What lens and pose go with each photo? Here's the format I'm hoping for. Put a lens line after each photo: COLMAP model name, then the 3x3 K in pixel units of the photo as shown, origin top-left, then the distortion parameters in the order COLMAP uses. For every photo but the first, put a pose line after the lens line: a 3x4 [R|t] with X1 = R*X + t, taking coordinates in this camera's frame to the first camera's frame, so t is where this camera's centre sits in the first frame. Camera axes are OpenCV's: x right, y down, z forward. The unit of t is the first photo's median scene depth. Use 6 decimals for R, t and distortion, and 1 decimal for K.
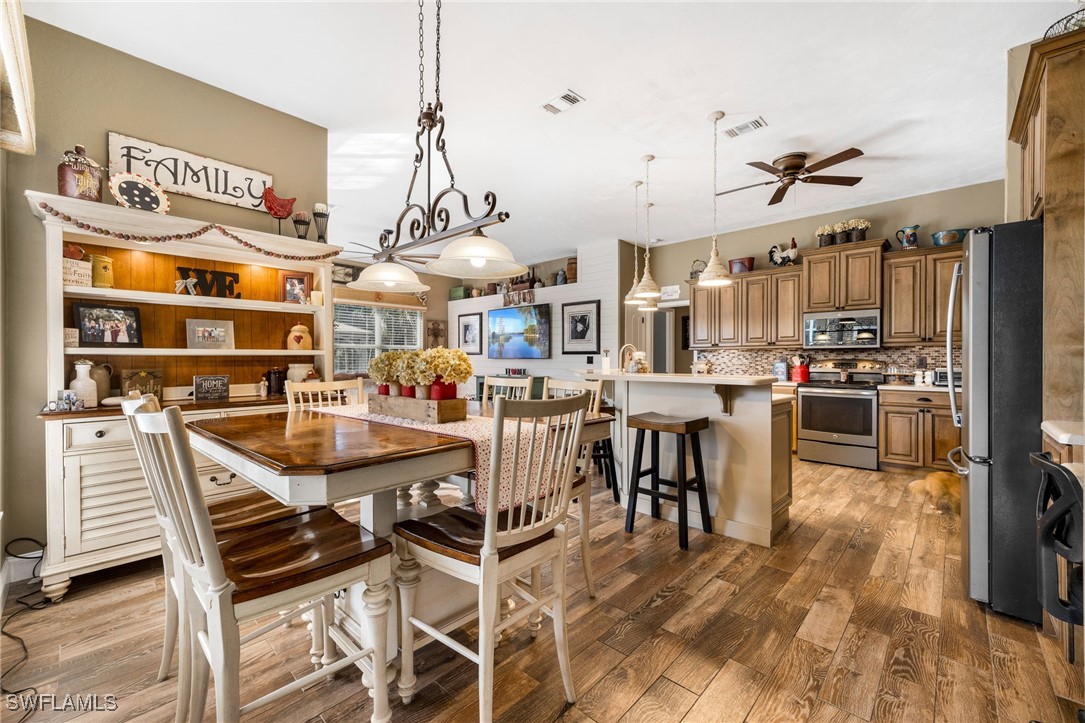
lens RADIAL K [[435.3, 0, 545.0], [0, 435.3, 366.4], [0, 0, 1]] dist [-0.001485, -0.000376]
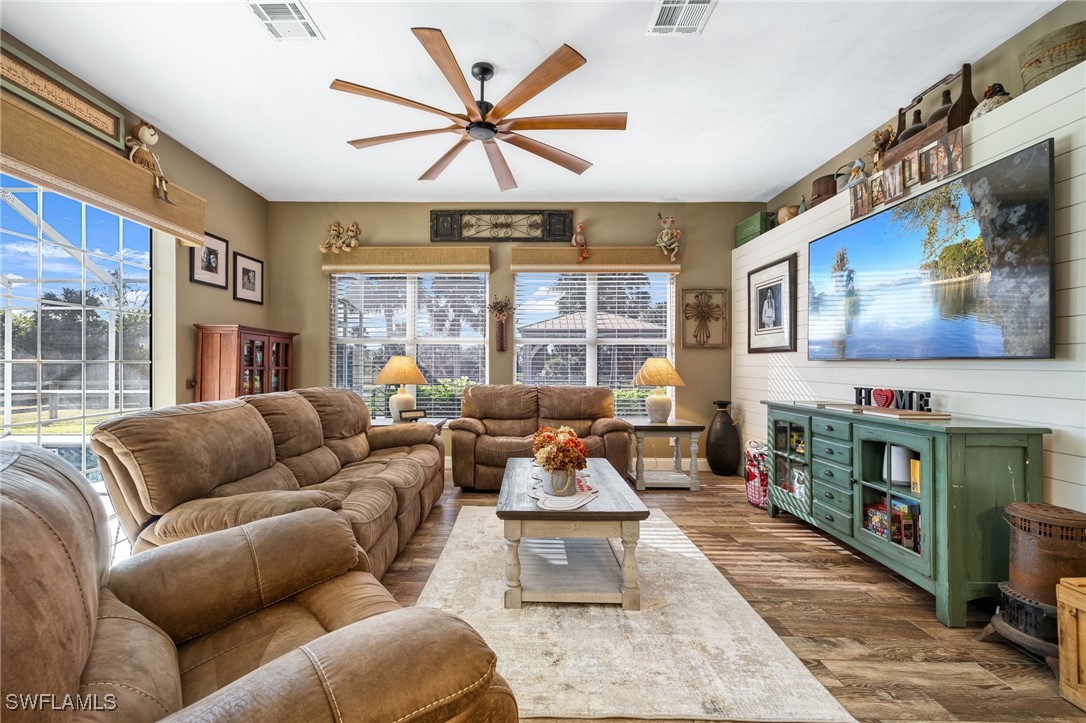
lens RADIAL K [[441.6, 0, 526.7], [0, 441.6, 358.3], [0, 0, 1]] dist [0.012473, -0.000041]
pose [[0.671232, -0.017300, -0.741045, -0.002655], [-0.010483, 0.999406, -0.032826, -0.003853], [0.741173, 0.029802, 0.670652, 0.530604]]
